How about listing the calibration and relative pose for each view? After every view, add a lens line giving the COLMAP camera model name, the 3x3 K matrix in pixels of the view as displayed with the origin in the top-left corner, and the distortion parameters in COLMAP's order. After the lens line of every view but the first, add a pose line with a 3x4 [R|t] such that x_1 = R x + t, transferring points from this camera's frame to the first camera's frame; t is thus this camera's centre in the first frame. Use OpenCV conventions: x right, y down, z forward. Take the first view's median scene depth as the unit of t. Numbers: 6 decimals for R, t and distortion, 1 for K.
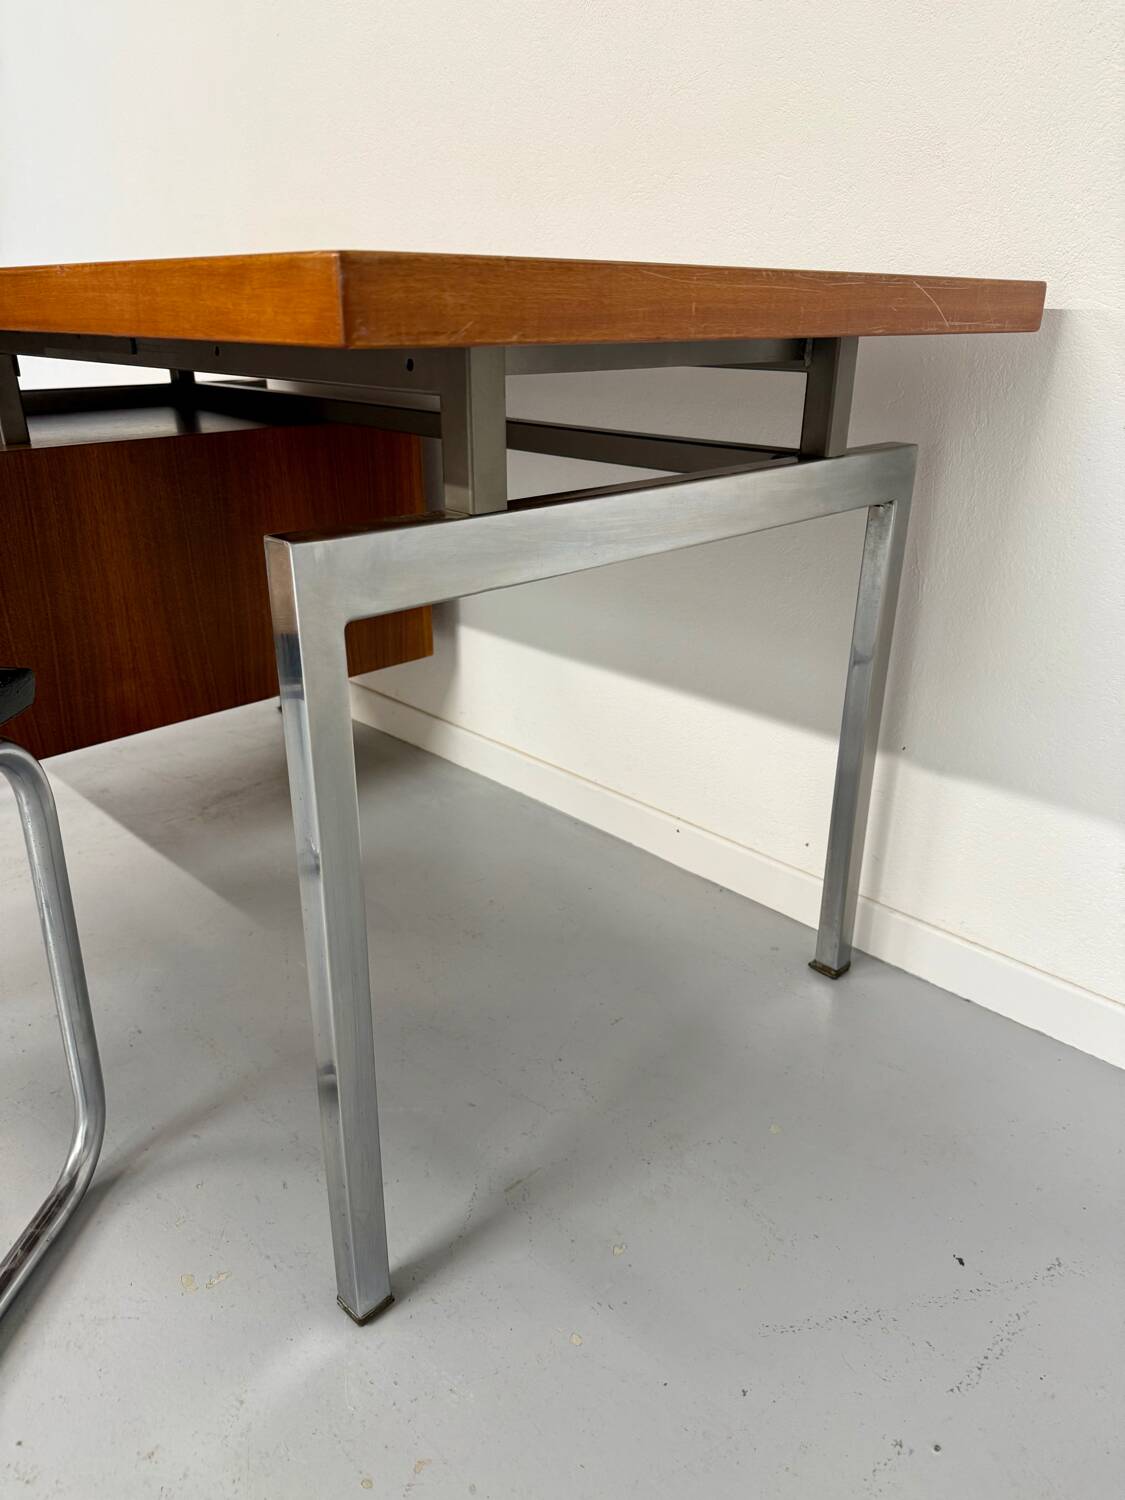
lens RADIAL K [[1066.4, 0, 558.5], [0, 1066.4, 760.3], [0, 0, 1]] dist [0.083375, -0.142477]
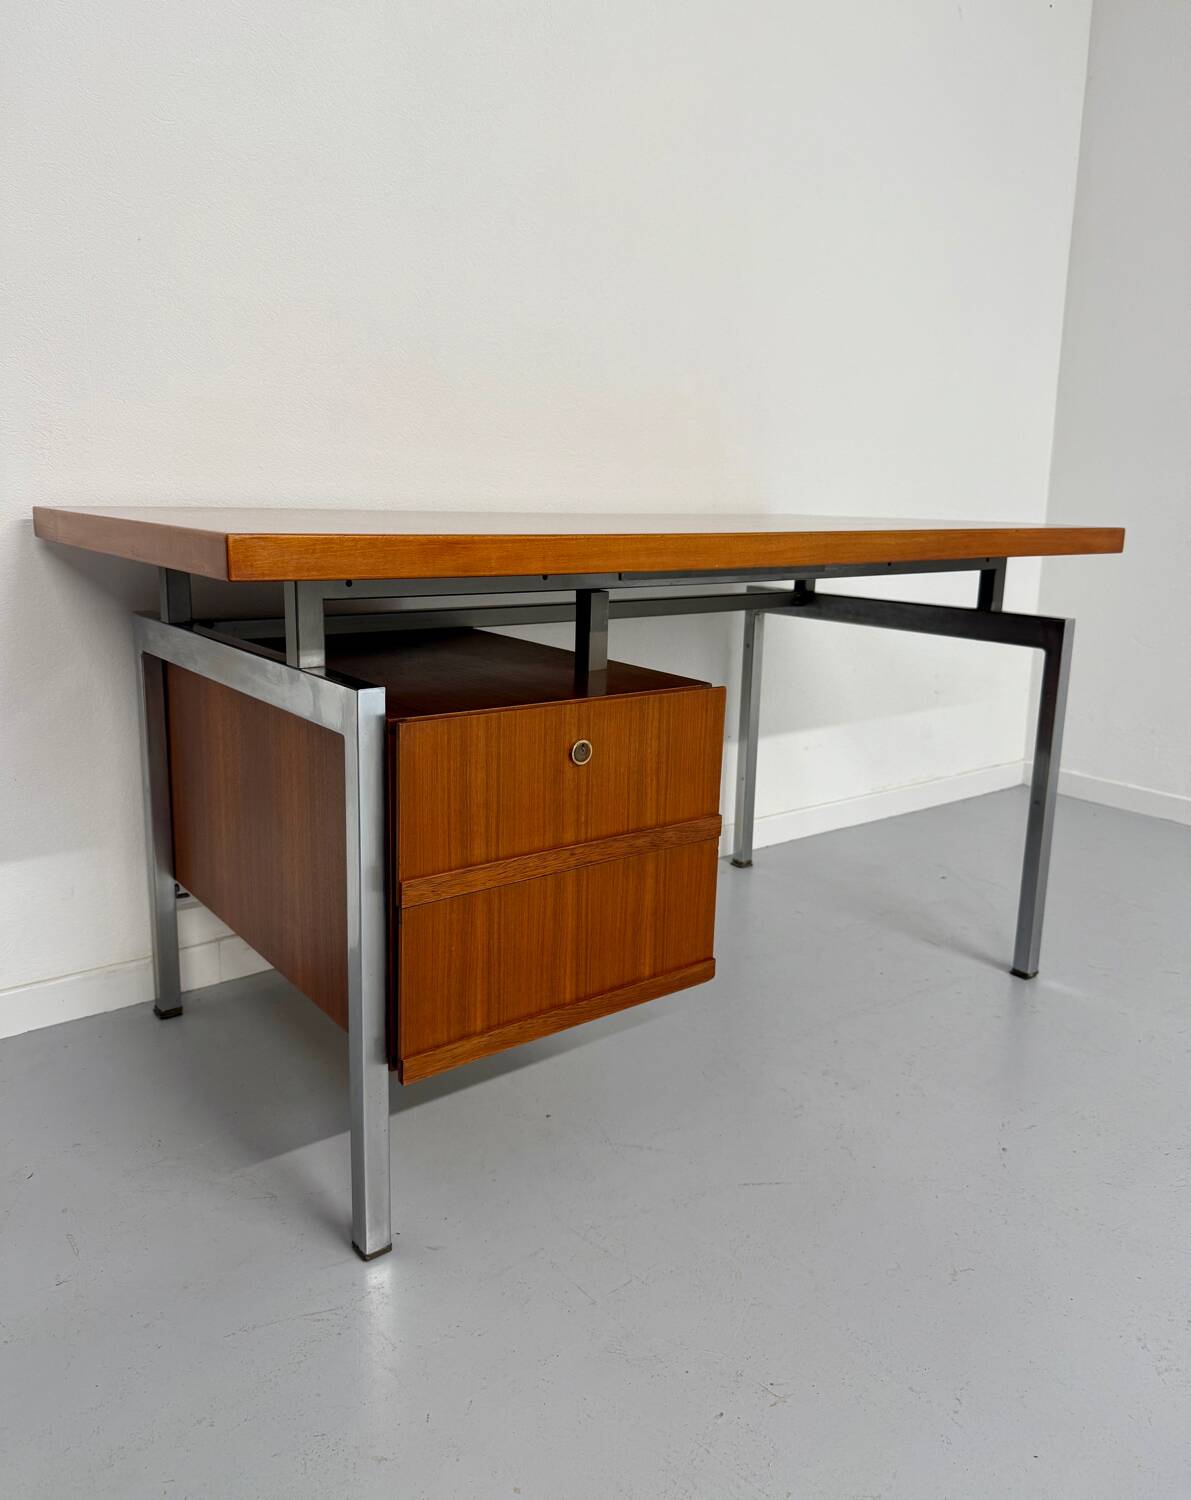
lens RADIAL K [[1094.3, 0, 595.6], [0, 1094.3, 714.0], [0, 0, 1]] dist [0.083212, -0.002643]
pose [[0.112552, -0.197313, 0.973858, -1.845720], [0.367498, 0.918856, 0.143697, -0.479028], [-0.923189, 0.341717, 0.175931, 0.964386]]
